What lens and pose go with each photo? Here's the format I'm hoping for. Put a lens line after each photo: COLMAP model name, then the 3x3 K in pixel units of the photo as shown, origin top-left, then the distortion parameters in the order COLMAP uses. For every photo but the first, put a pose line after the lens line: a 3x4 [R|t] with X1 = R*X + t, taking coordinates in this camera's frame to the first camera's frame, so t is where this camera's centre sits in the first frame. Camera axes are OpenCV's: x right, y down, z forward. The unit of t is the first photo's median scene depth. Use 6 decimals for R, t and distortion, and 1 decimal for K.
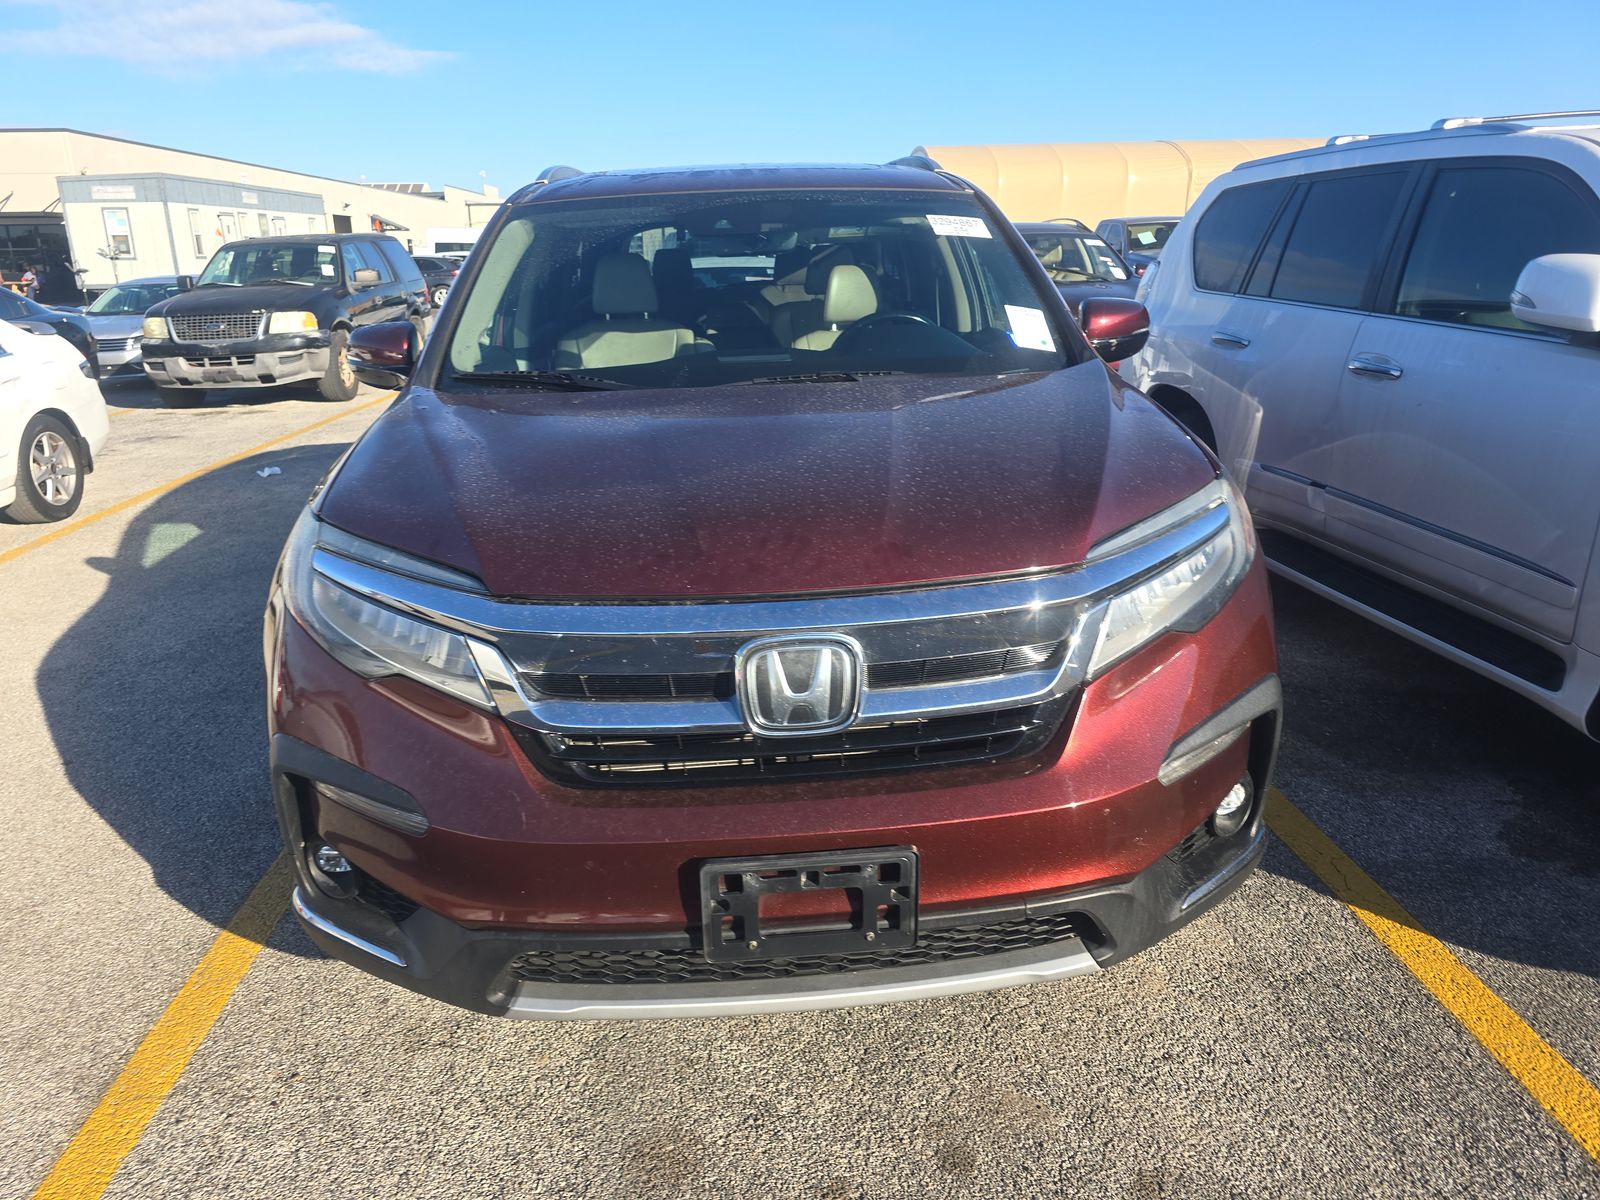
lens RADIAL K [[1068.5, 0, 800.0], [0, 1068.5, 600.0], [0, 0, 1]] dist [0.041173, -0.033223]
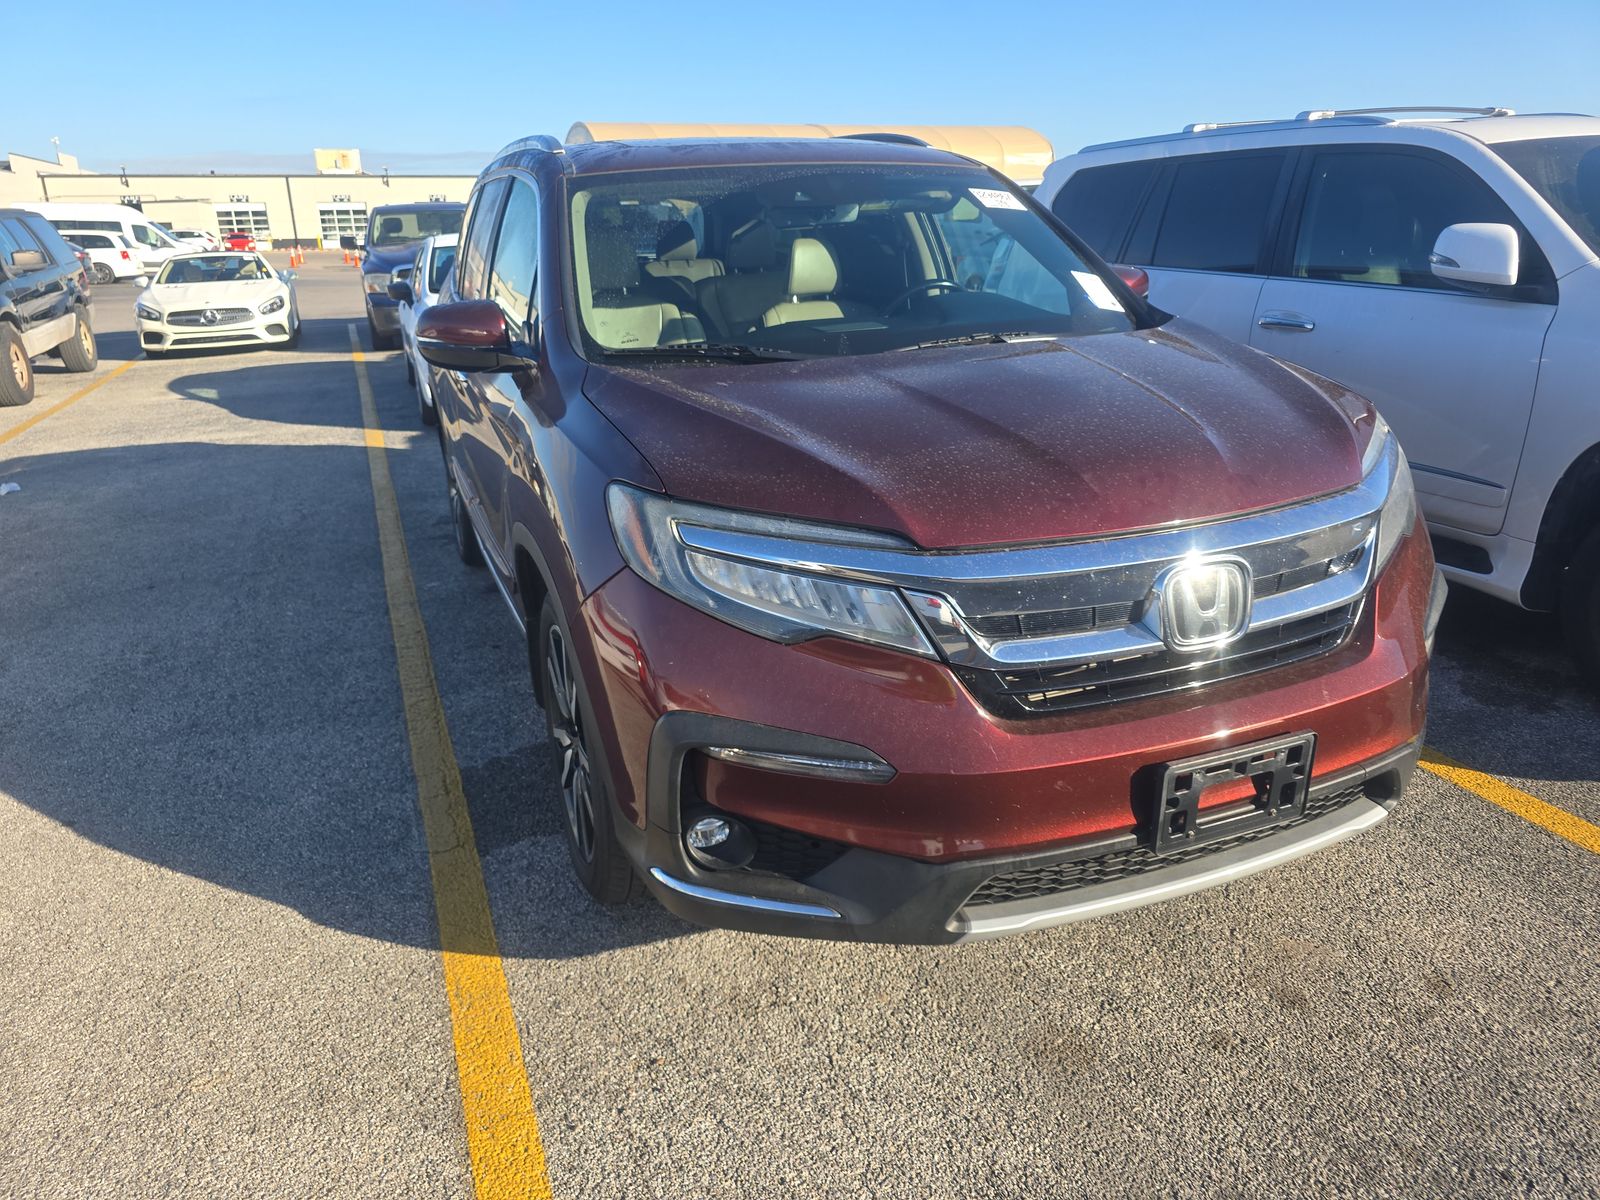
lens RADIAL K [[1068.5, 0, 800.0], [0, 1068.5, 600.0], [0, 0, 1]] dist [0.041173, -0.033223]
pose [[0.957057, -0.098500, 0.272654, -0.471053], [0.093317, 0.995124, 0.031948, -0.000043], [-0.274472, -0.005133, 0.961582, 0.013406]]
